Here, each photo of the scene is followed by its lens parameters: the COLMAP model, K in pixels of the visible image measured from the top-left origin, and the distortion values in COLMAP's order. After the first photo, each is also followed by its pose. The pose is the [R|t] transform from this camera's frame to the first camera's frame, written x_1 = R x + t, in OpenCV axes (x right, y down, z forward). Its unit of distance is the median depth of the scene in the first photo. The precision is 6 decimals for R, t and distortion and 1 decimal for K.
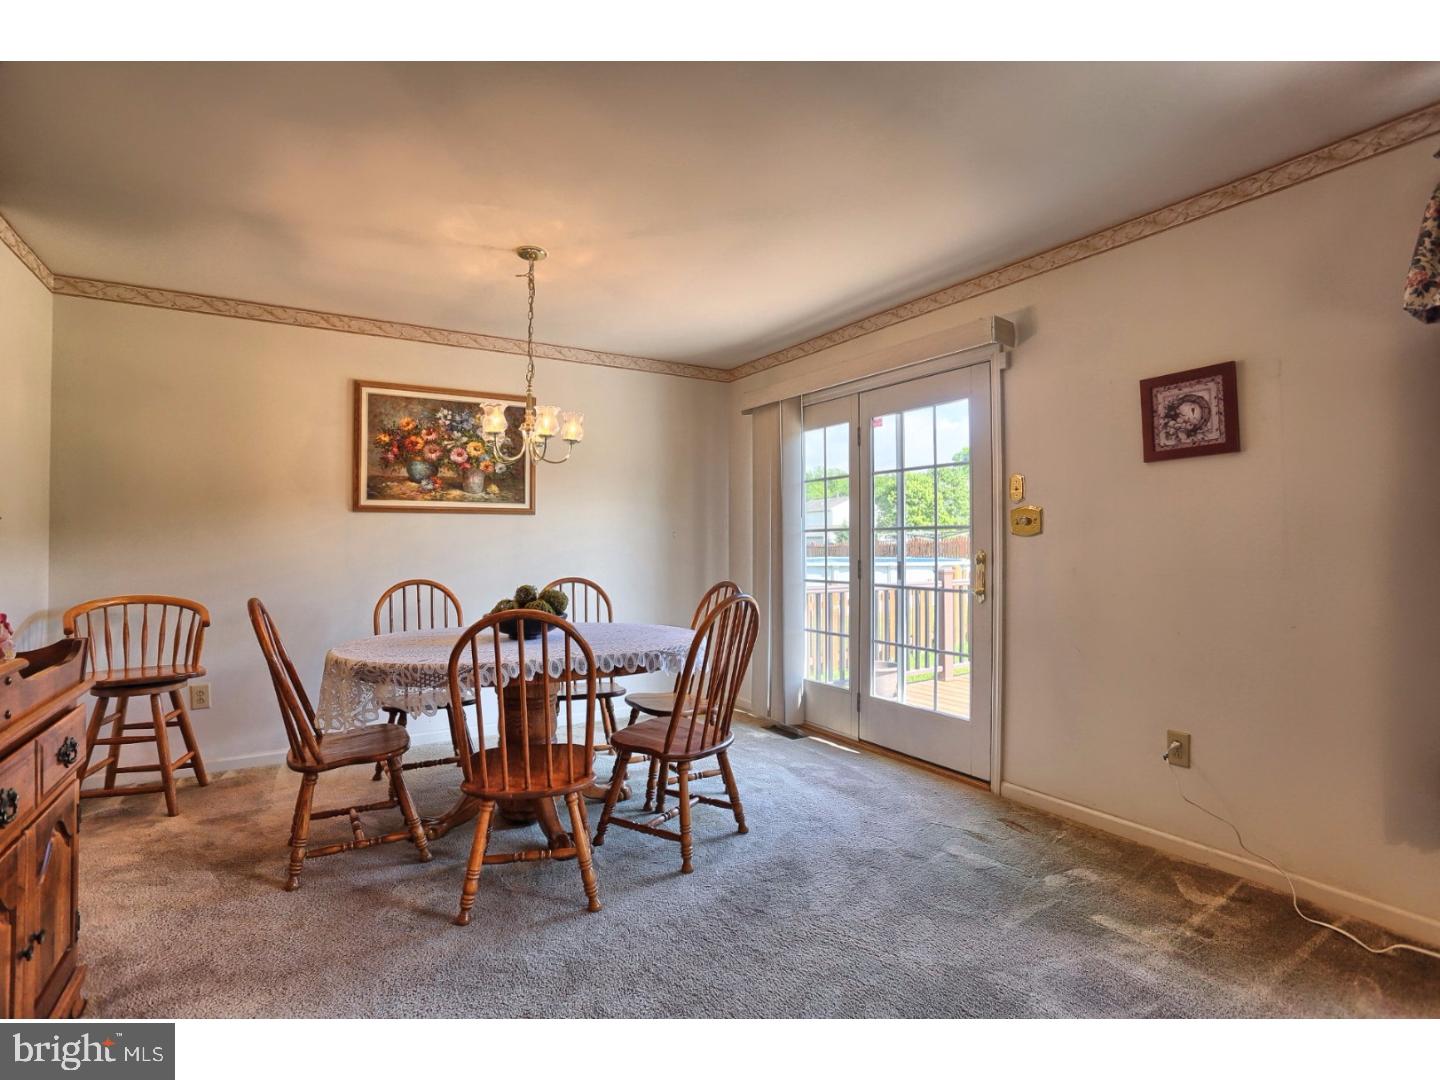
lens RADIAL K [[700.0, 0, 717.9], [0, 700.0, 535.4], [0, 0, 1]] dist [-0.075163, 0.034165]
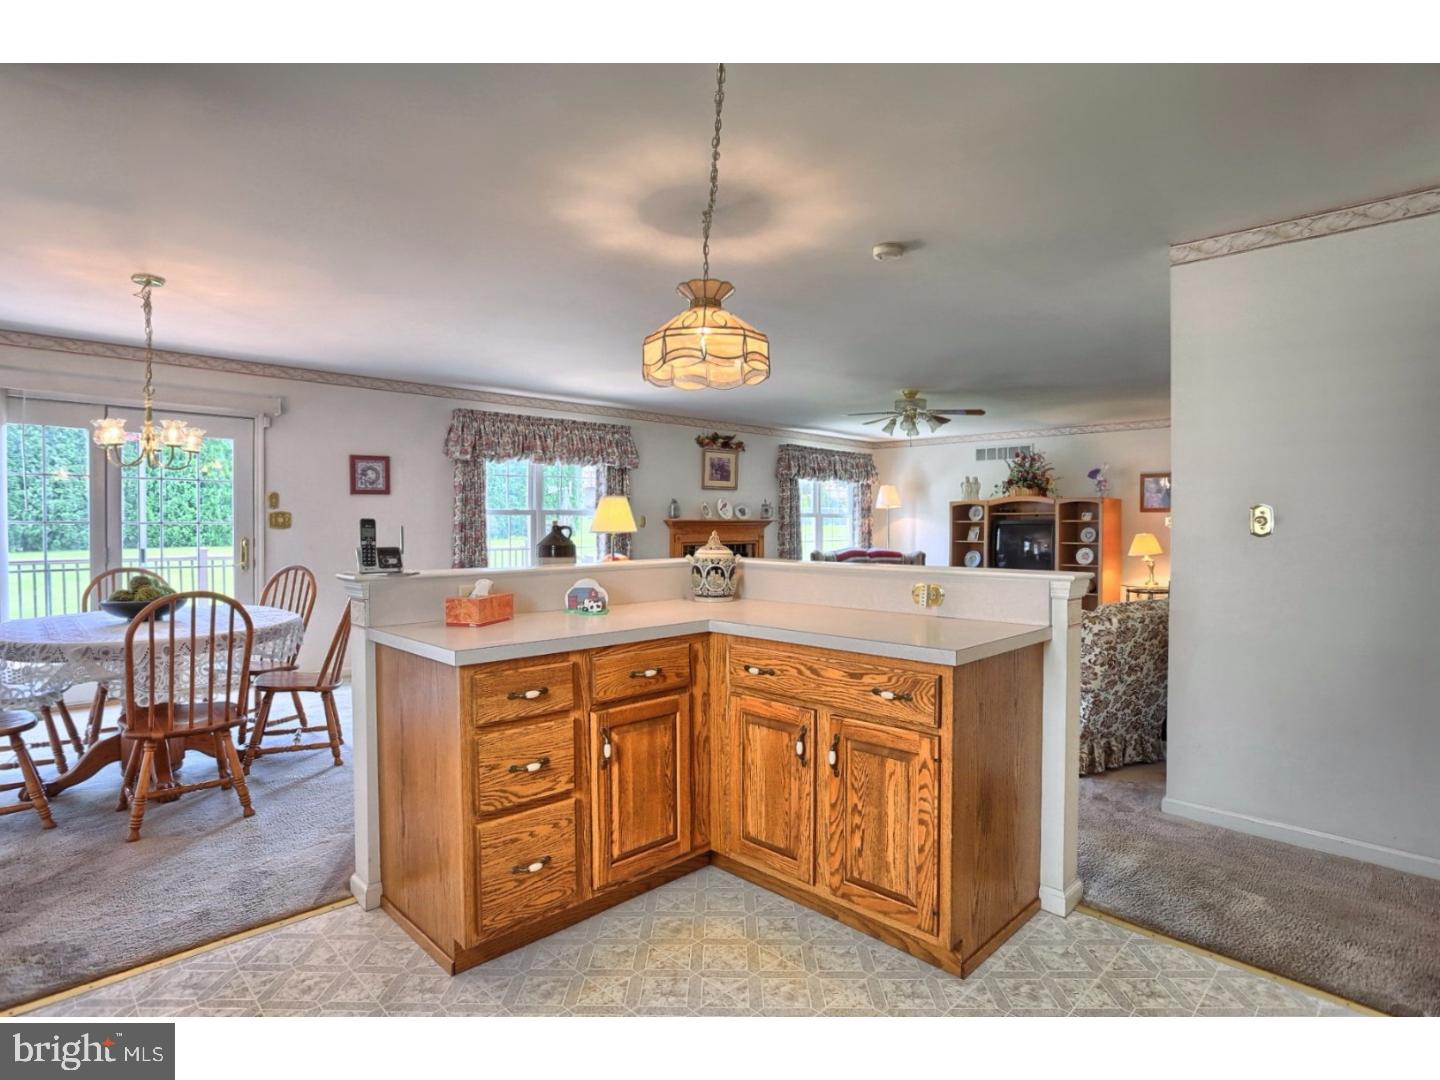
lens RADIAL K [[783.1, 0, 742.4], [0, 783.1, 535.7], [0, 0, 1]] dist [-0.023403, 0.000188]
pose [[-0.248980, -0.013011, 0.968421, -1.352048], [-0.014661, 0.999846, 0.009664, -0.013838], [-0.968398, -0.011792, -0.249132, 0.291134]]
